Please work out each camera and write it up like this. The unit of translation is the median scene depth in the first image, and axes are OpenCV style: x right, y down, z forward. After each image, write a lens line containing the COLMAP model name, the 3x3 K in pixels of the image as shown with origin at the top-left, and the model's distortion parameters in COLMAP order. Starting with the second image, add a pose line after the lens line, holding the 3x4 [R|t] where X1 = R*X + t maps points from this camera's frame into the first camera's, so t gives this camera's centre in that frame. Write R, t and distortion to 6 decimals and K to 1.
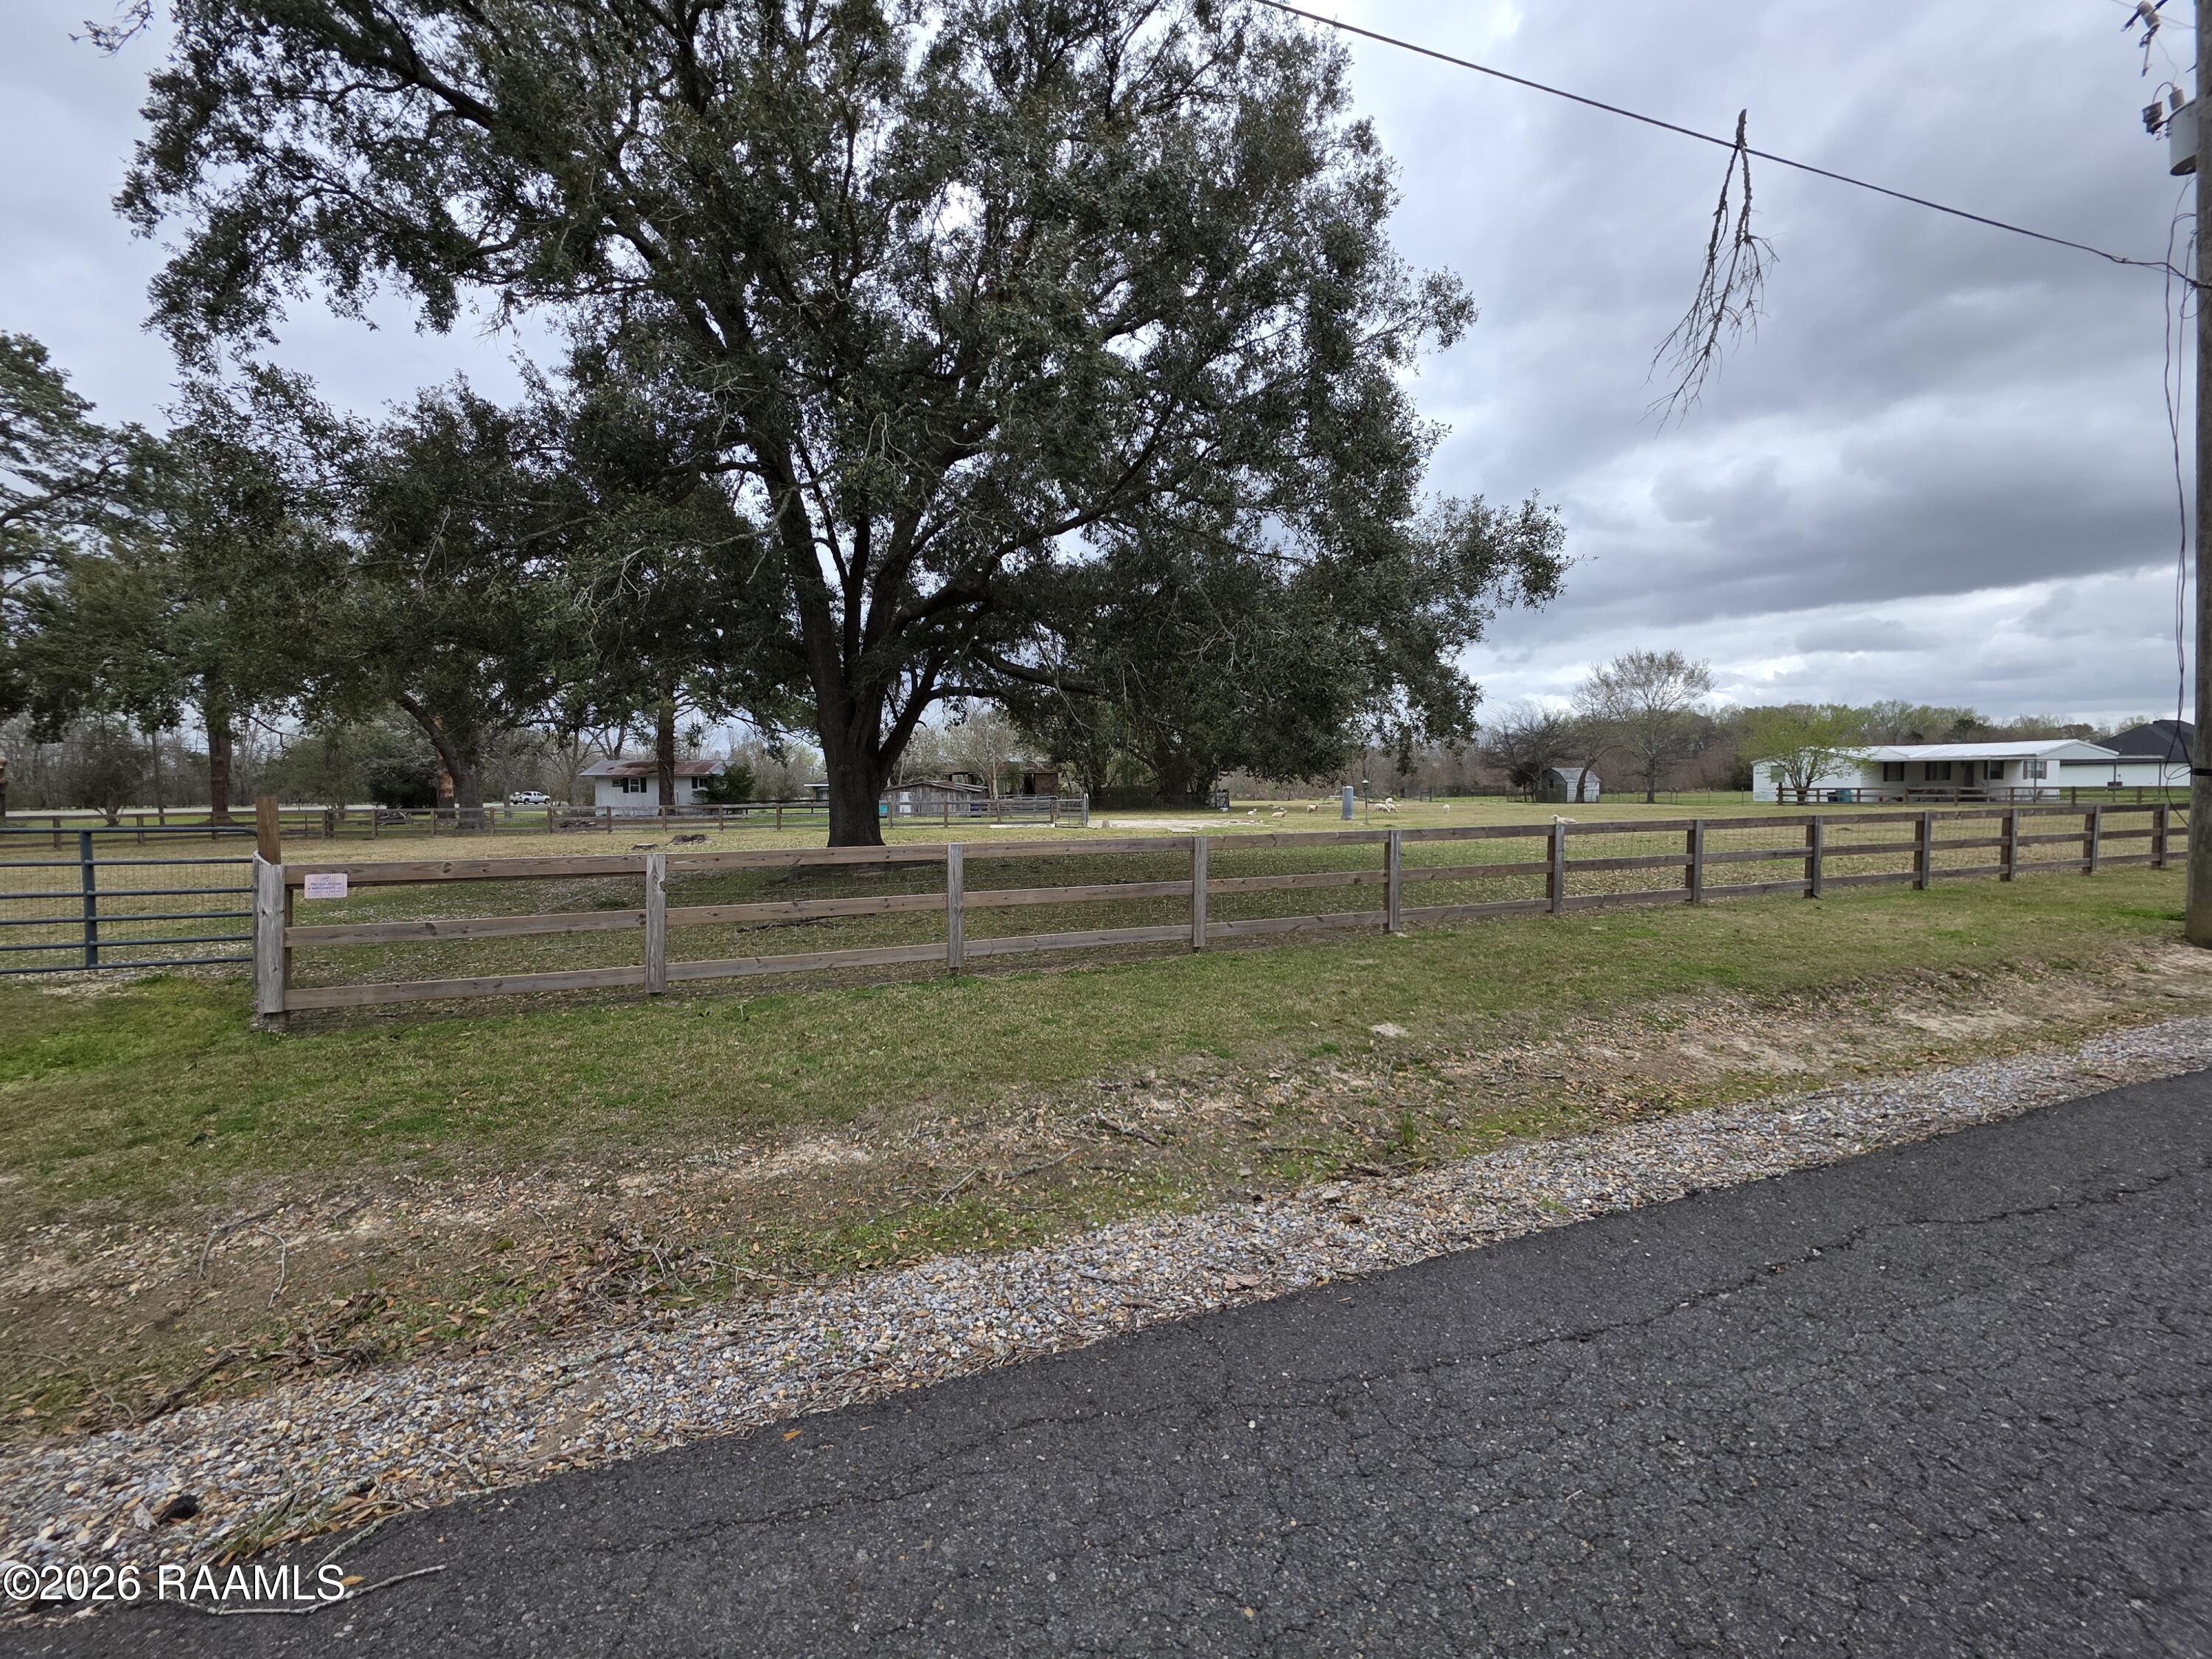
lens RADIAL K [[874.9, 0, 1094.0], [0, 874.9, 824.2], [0, 0, 1]] dist [0.002345, -0.000358]
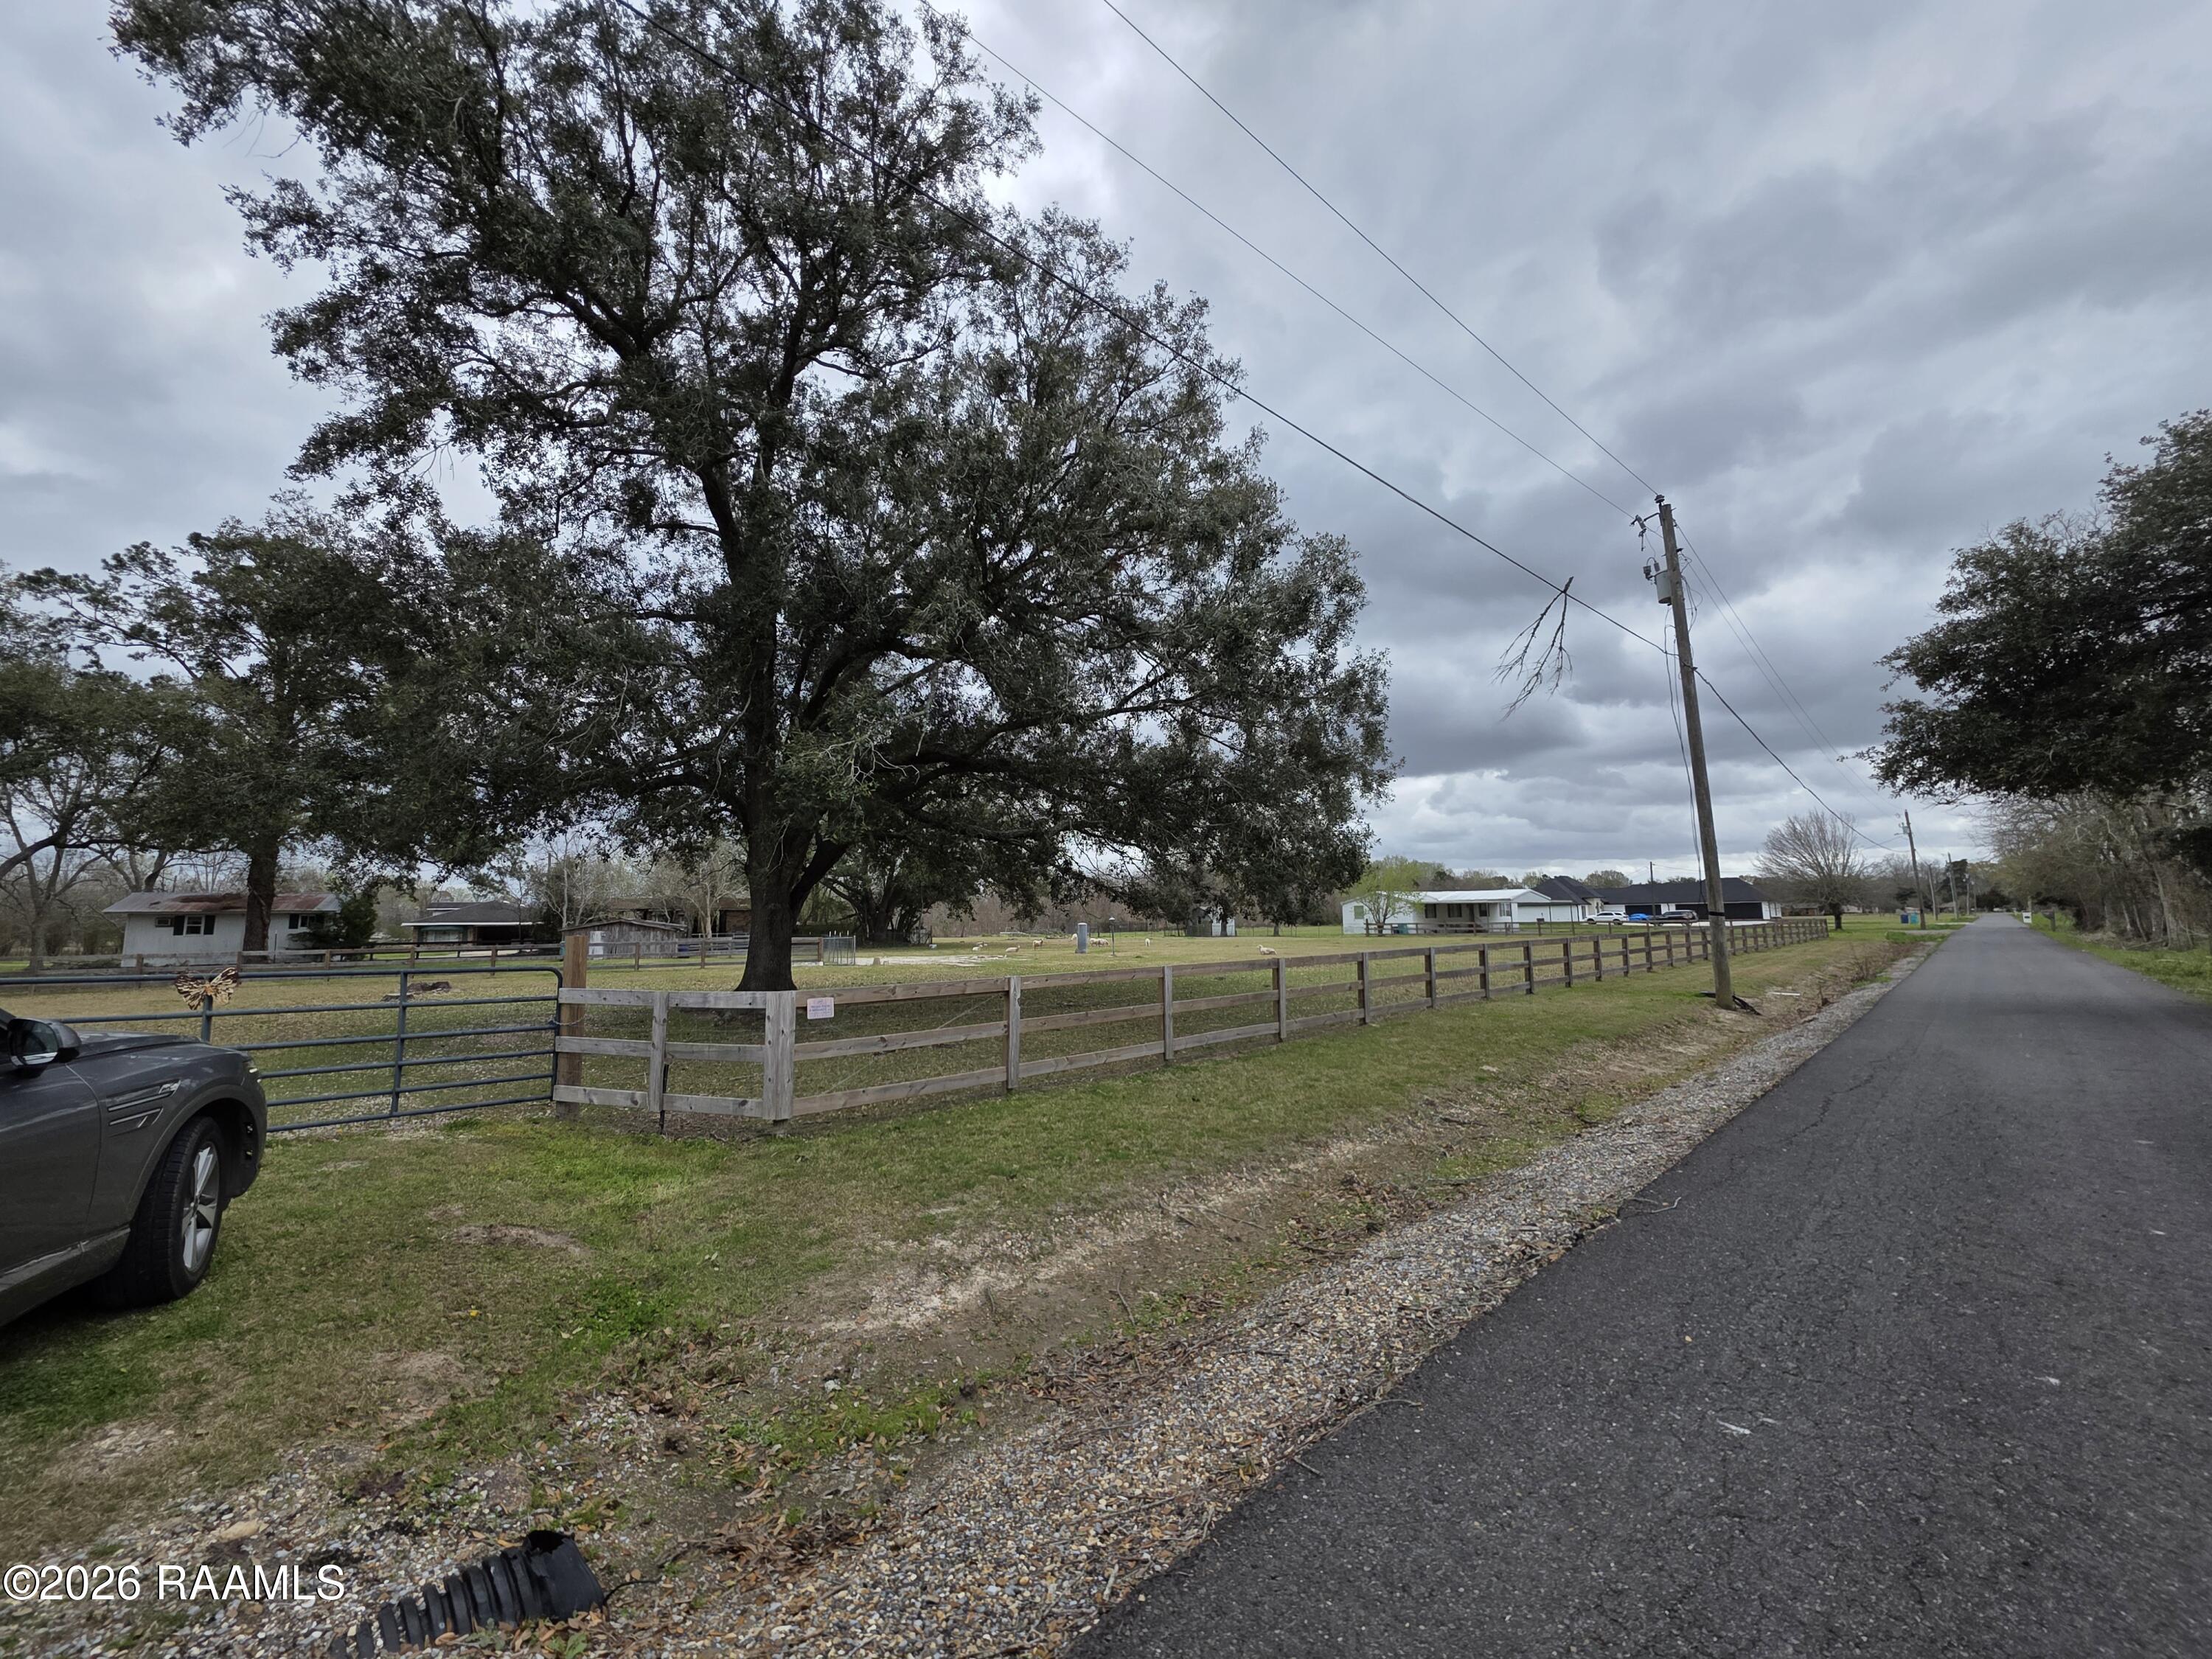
lens RADIAL K [[874.9, 0, 1094.0], [0, 874.9, 824.2], [0, 0, 1]] dist [0.002345, -0.000358]
pose [[0.917587, 0.041183, 0.395395, -0.106338], [0.020892, 0.988249, -0.151417, 0.001081], [-0.396985, 0.147199, 0.905945, -0.029126]]
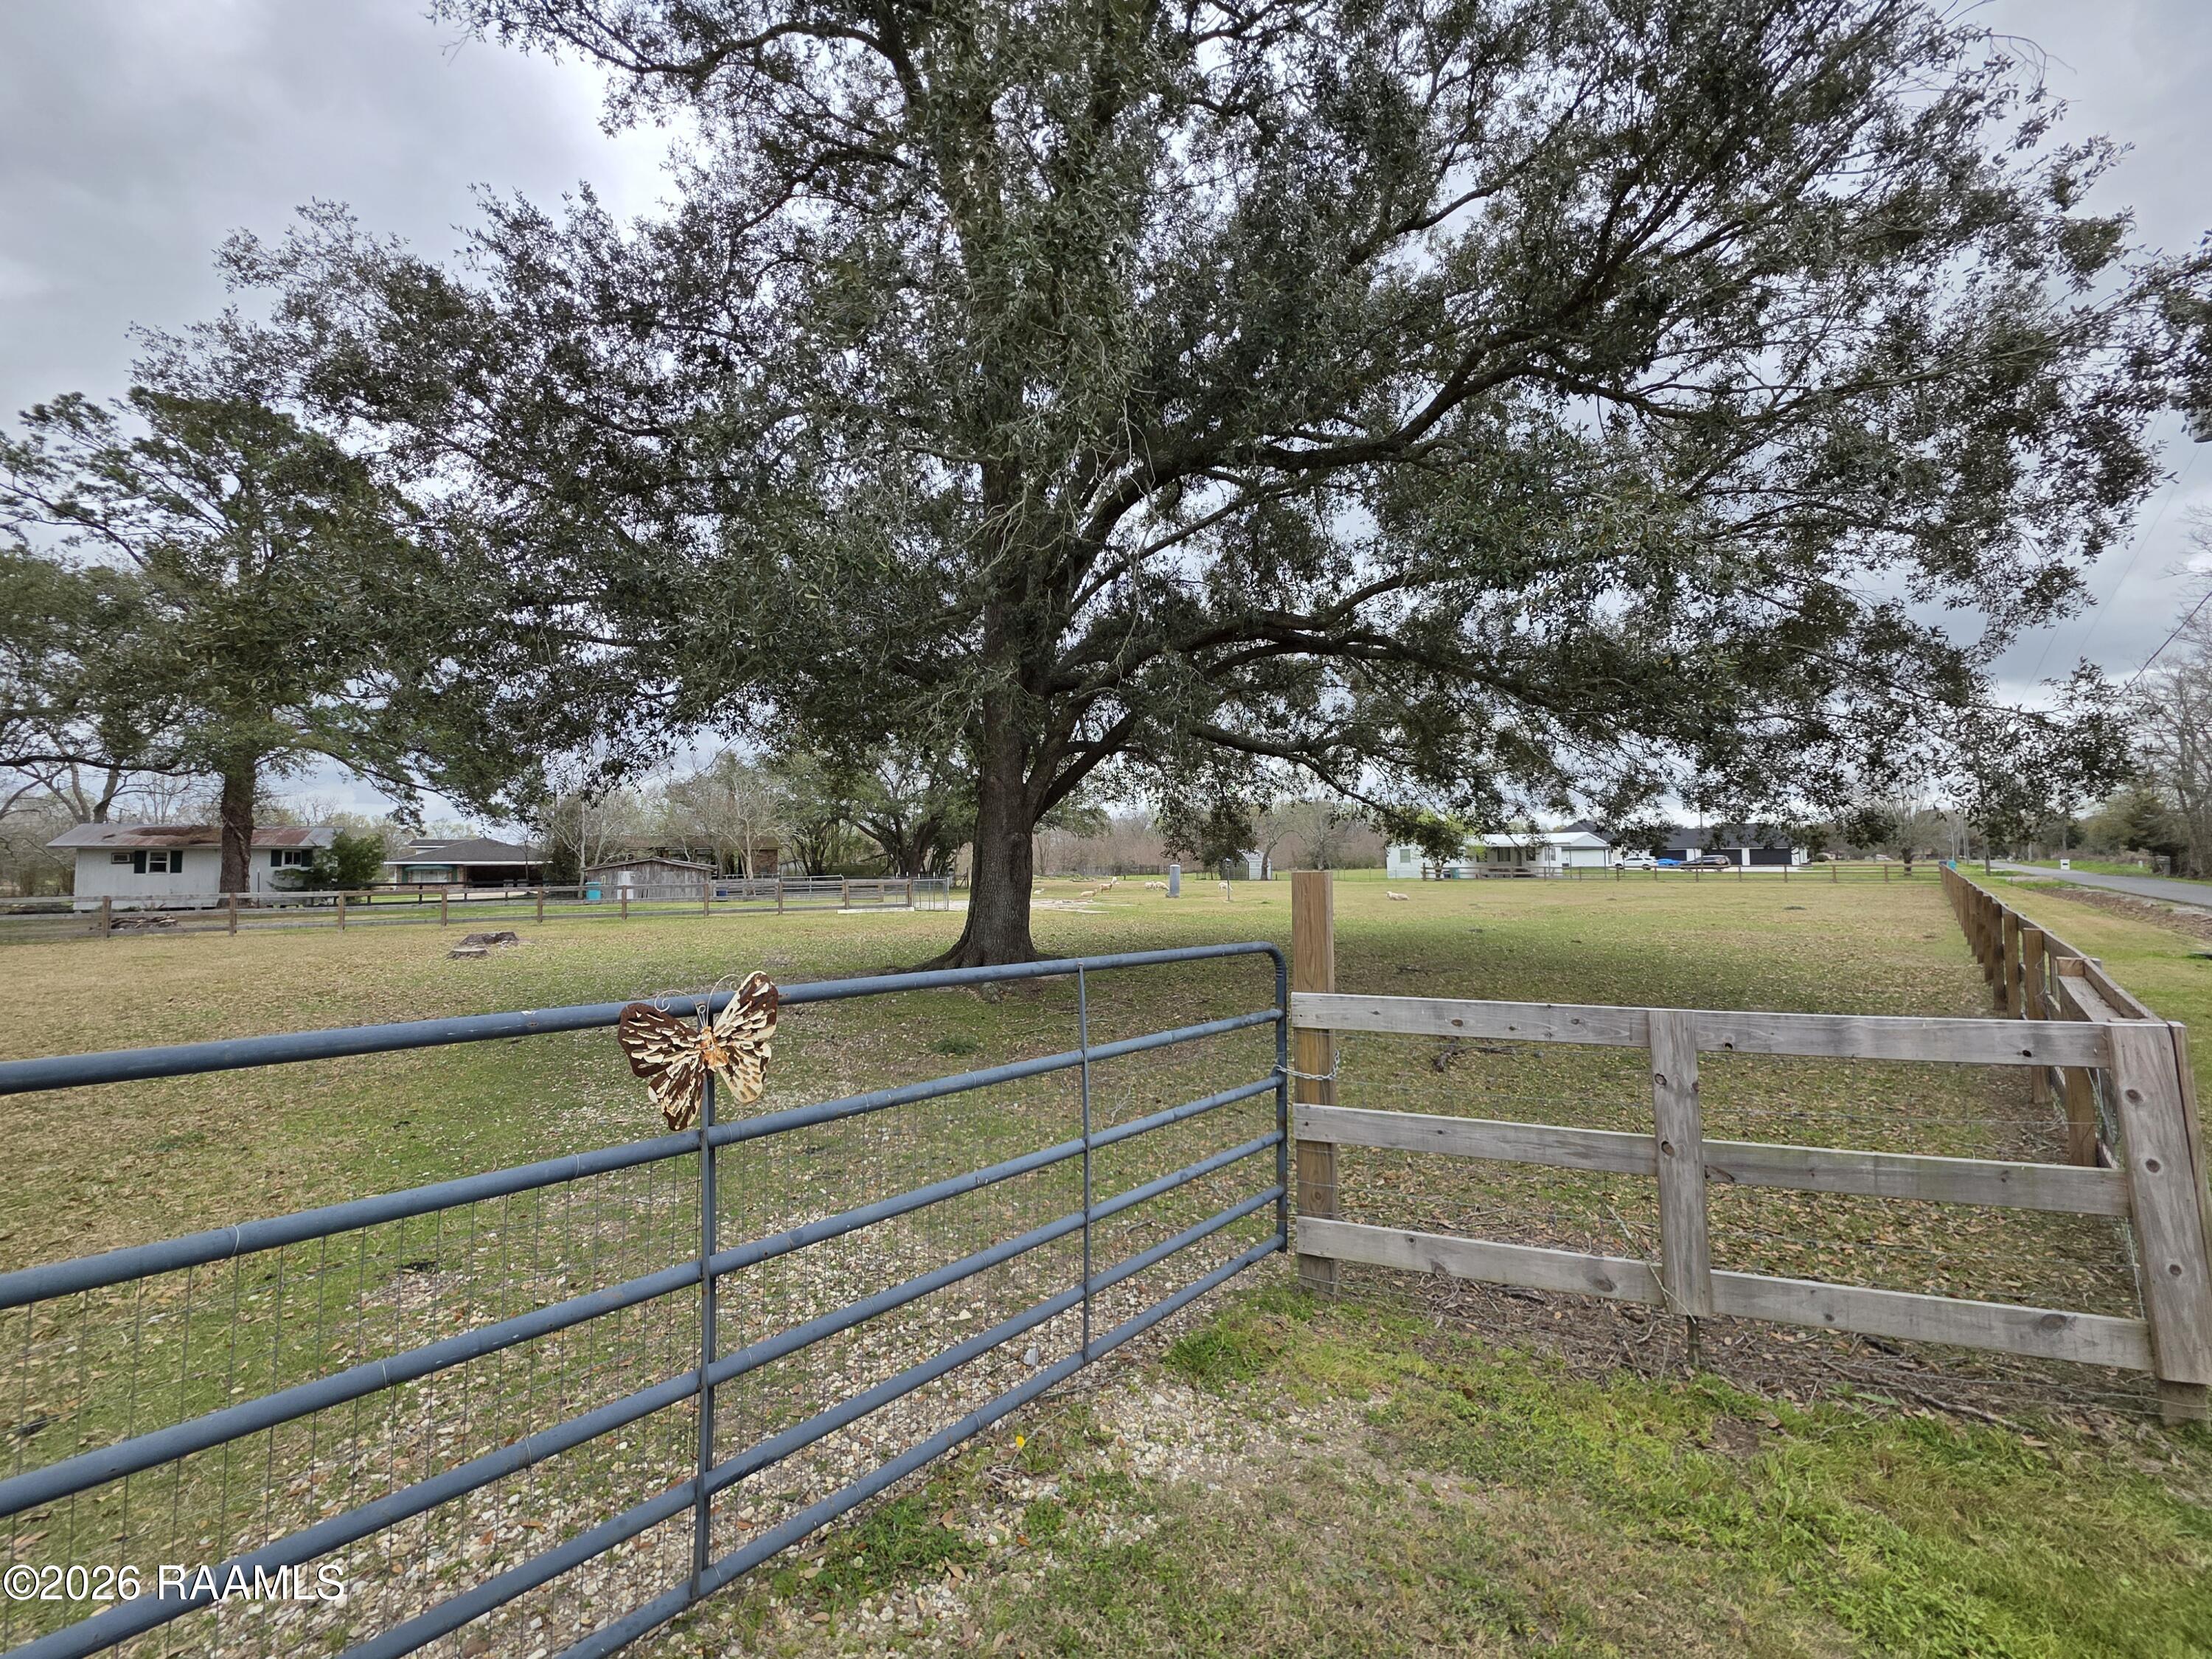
lens RADIAL K [[878.8, 0, 1102.5], [0, 878.8, 821.2], [0, 0, 1]] dist [0.003291, -0.000361]
pose [[0.902322, 0.023028, 0.430447, -0.168437], [0.017459, 0.995800, -0.089872, -0.002673], [-0.430709, 0.088609, 0.898130, 0.089772]]
